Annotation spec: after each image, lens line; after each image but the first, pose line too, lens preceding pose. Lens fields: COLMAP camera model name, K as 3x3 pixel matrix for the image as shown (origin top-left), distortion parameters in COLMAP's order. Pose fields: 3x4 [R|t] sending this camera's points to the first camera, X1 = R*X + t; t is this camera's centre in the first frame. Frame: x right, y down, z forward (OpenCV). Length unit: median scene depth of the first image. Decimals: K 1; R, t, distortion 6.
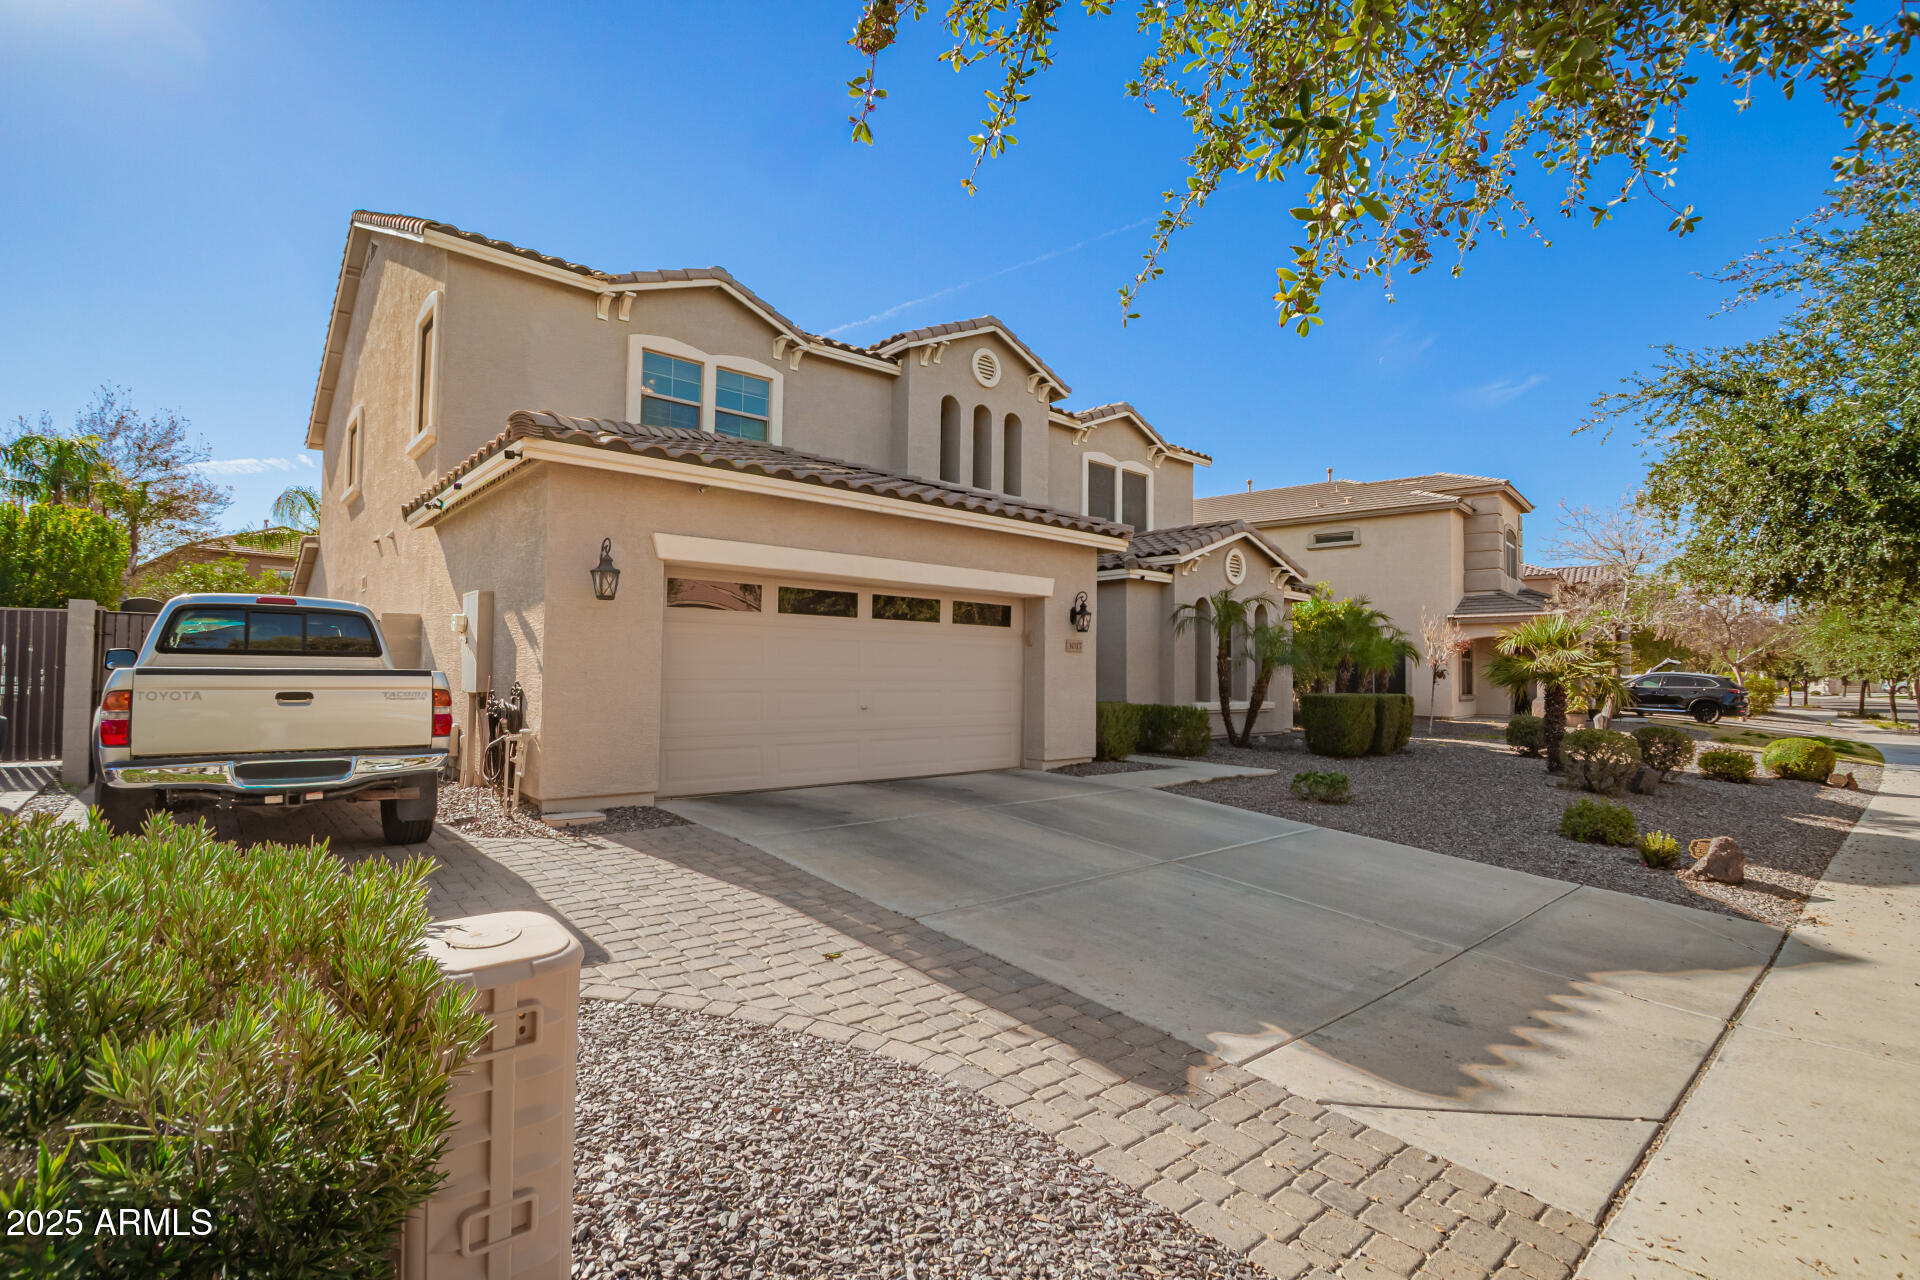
lens RADIAL K [[875.3, 0, 950.8], [0, 875.3, 653.1], [0, 0, 1]] dist [-0.029413, -0.000337]
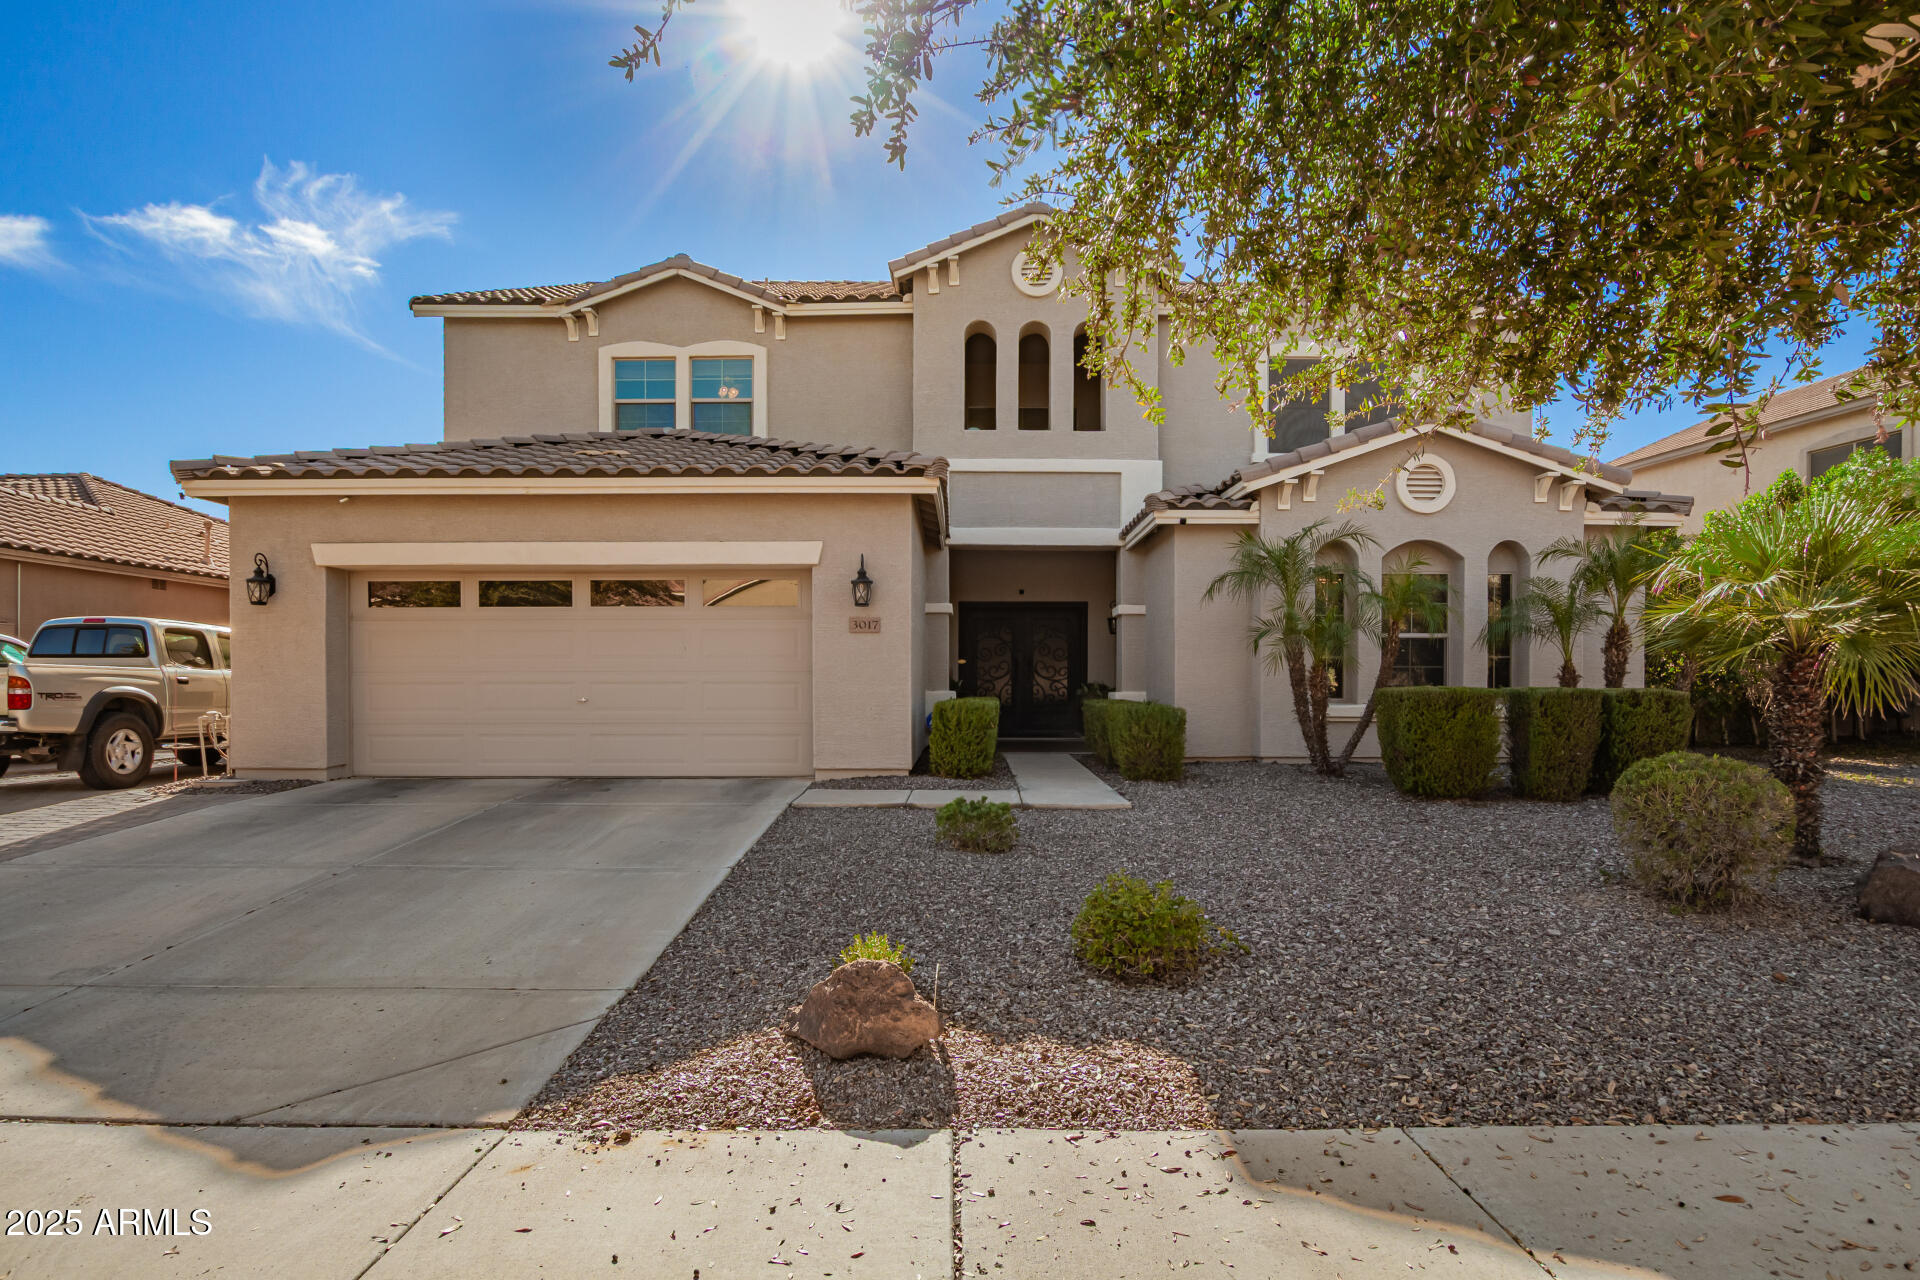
lens RADIAL K [[1015.2, 0, 990.9], [0, 1015.2, 701.1], [0, 0, 1]] dist [-0.029439, 0.007591]
pose [[0.761895, -0.001966, -0.647698, 0.724482], [0.025046, 0.999337, 0.026429, 0.034335], [0.647216, -0.036358, 0.761439, 0.345036]]
